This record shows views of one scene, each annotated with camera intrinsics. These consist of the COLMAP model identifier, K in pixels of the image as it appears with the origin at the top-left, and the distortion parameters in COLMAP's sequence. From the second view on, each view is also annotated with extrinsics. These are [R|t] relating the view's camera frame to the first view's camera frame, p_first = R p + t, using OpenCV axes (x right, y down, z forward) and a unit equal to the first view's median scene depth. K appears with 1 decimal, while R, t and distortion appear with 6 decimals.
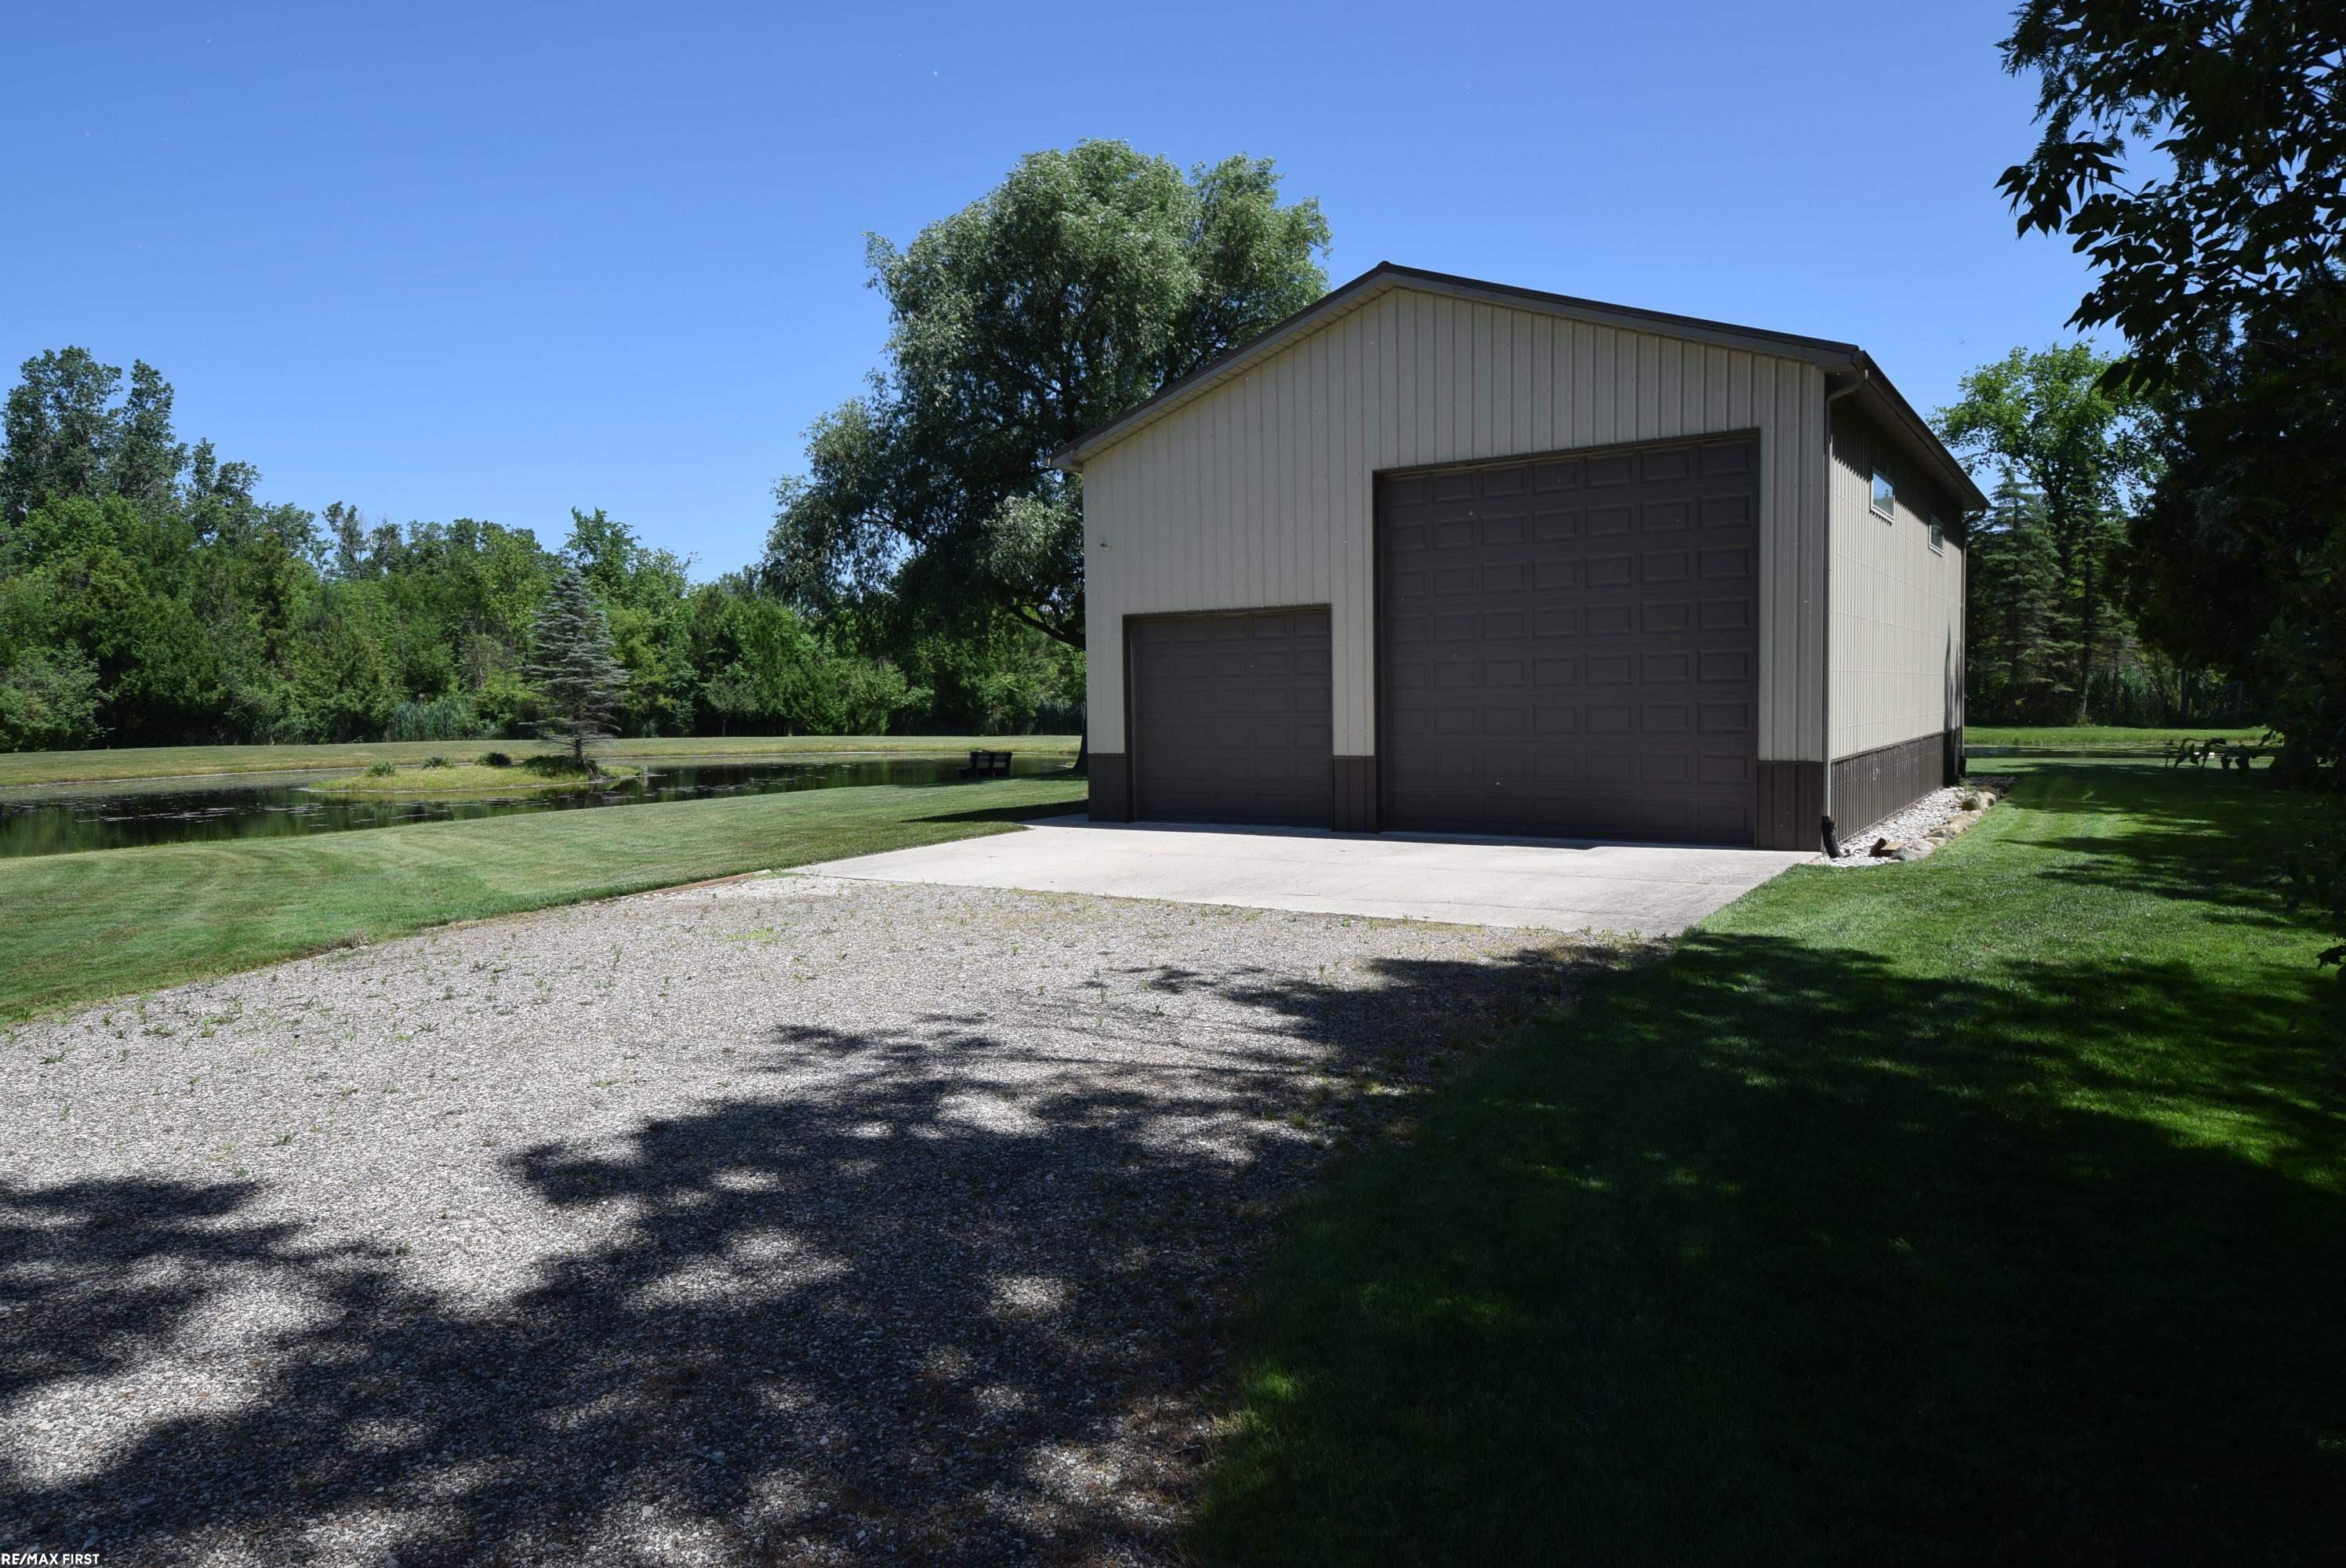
lens RADIAL K [[1484.4, 0, 1180.1], [0, 1484.4, 792.6], [0, 0, 1]] dist [0.014009, -0.011093]
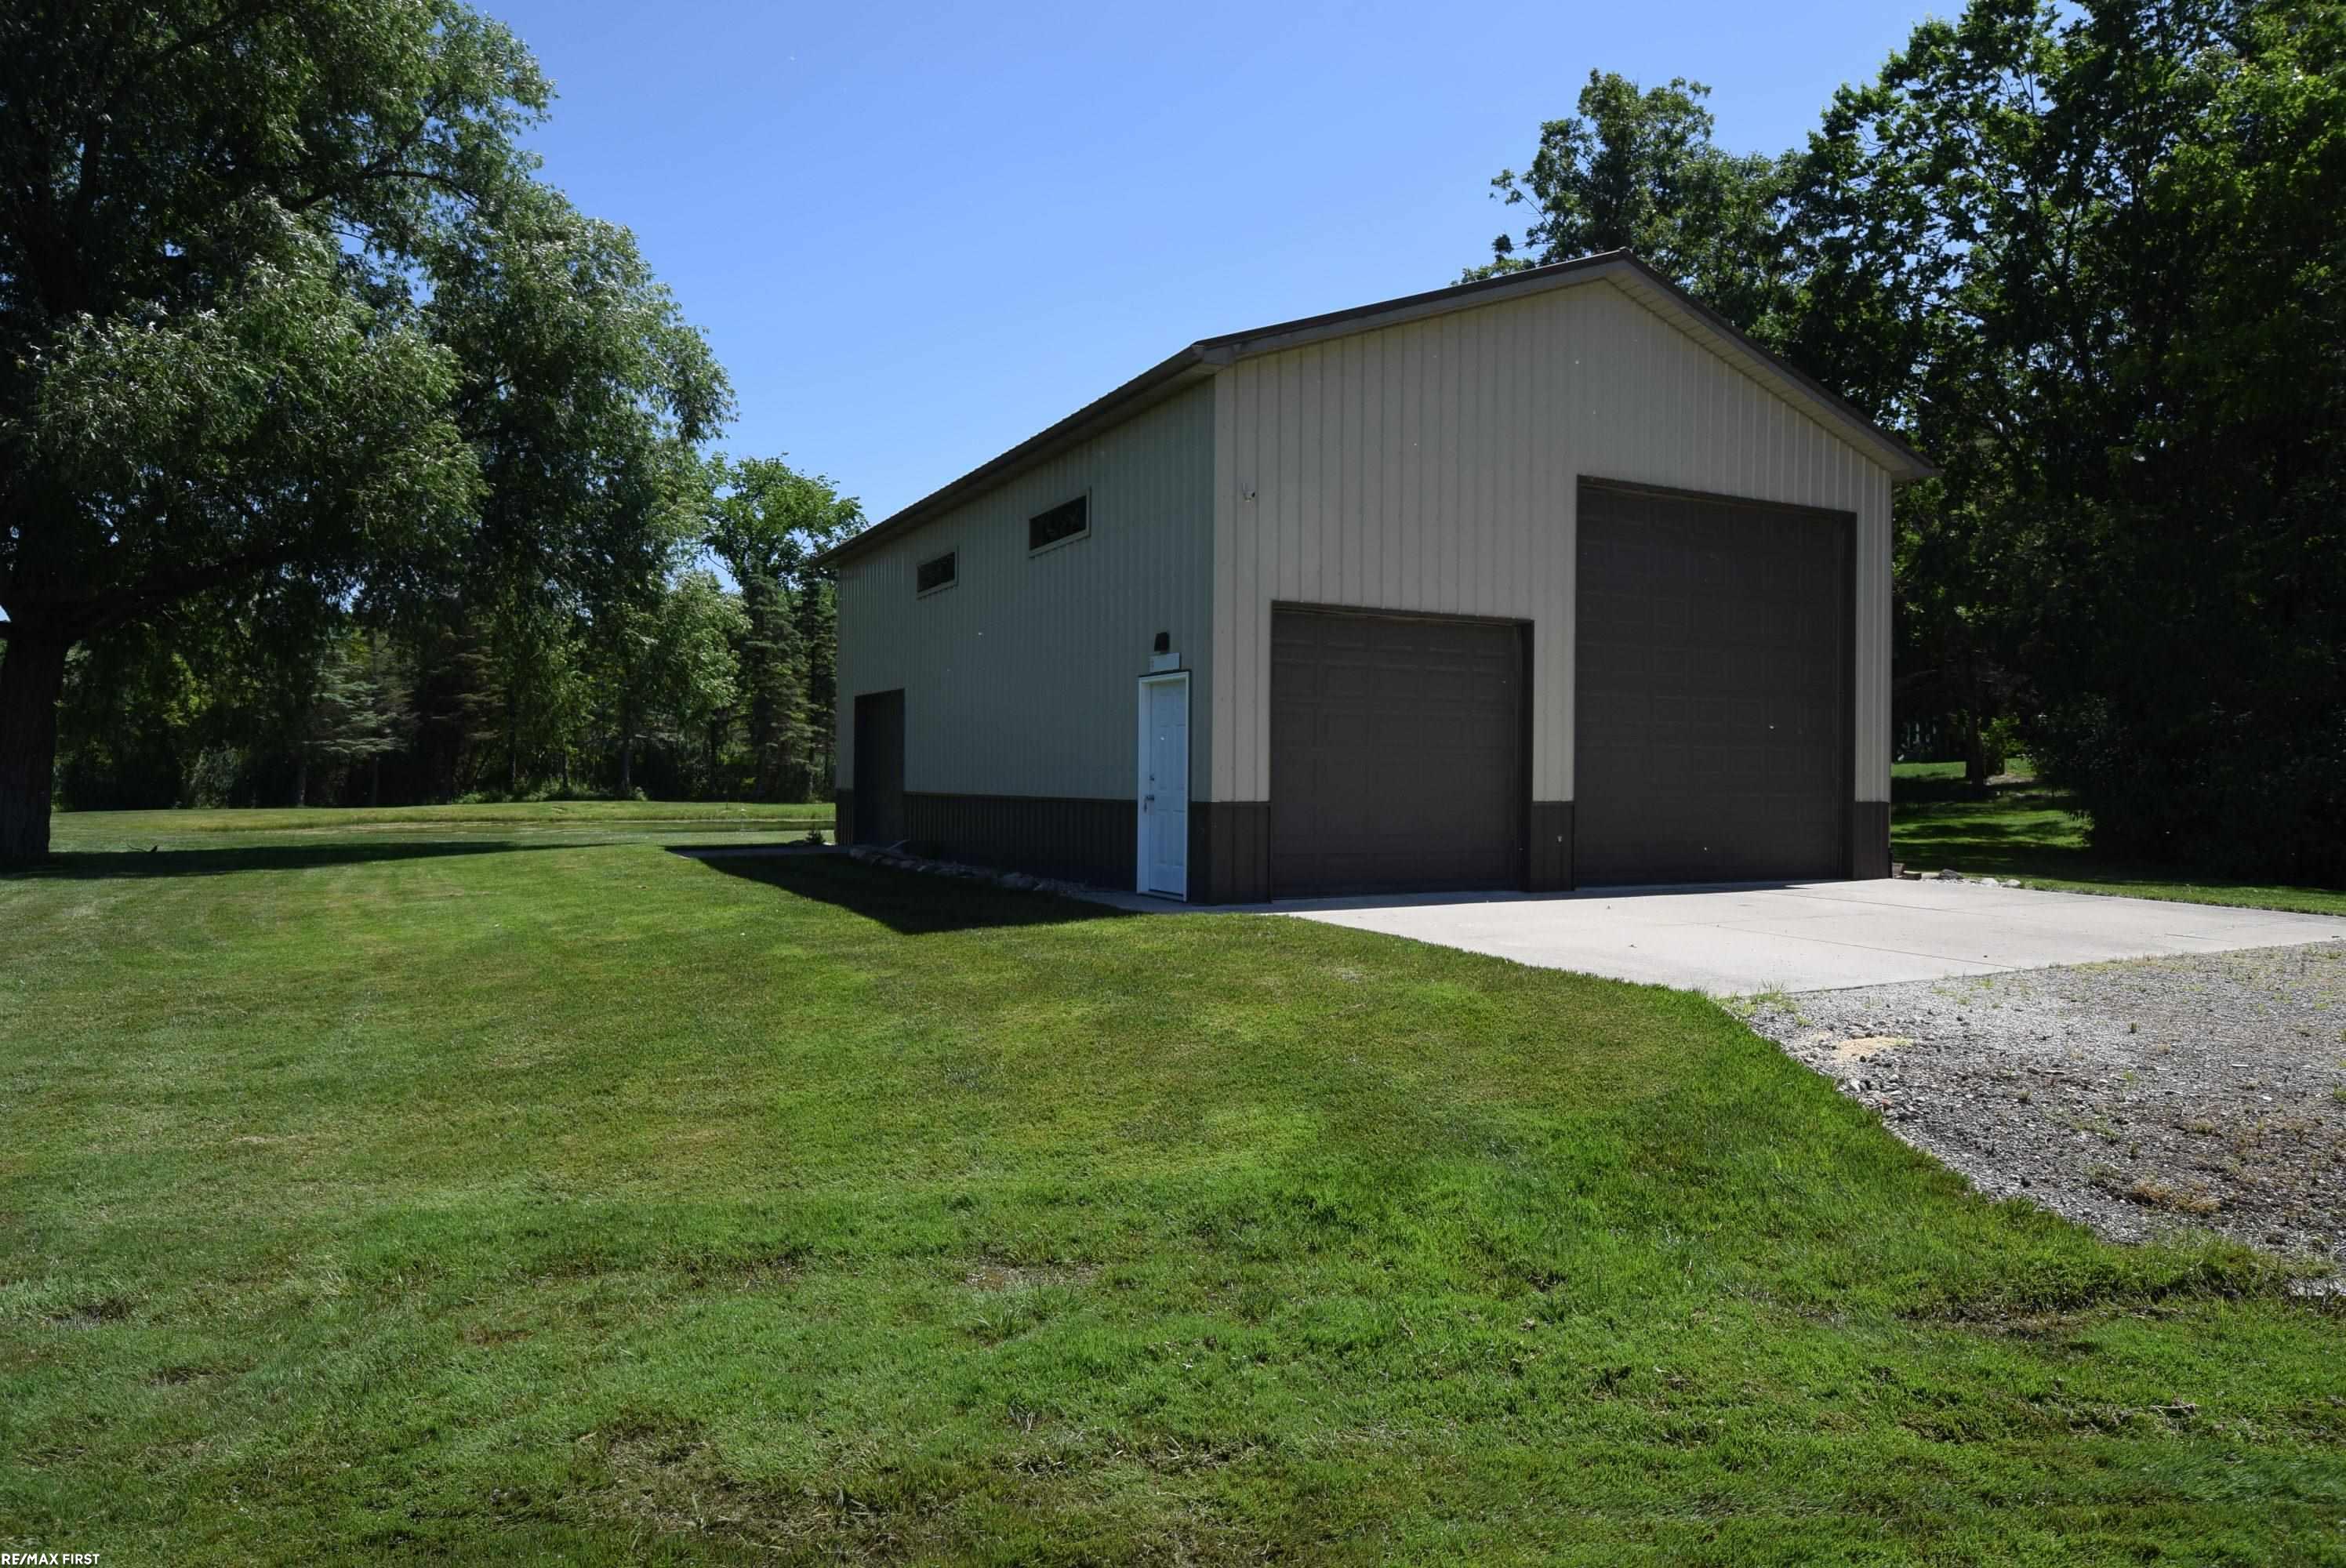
lens RADIAL K [[1484.4, 0, 1174.8], [0, 1484.4, 778.2], [0, 0, 1]] dist [0.014009, -0.011093]
pose [[0.319868, -0.019786, 0.947256, -0.698682], [0.039656, 0.999185, 0.007480, -0.048284], [-0.946632, 0.035172, 0.320392, 0.851005]]
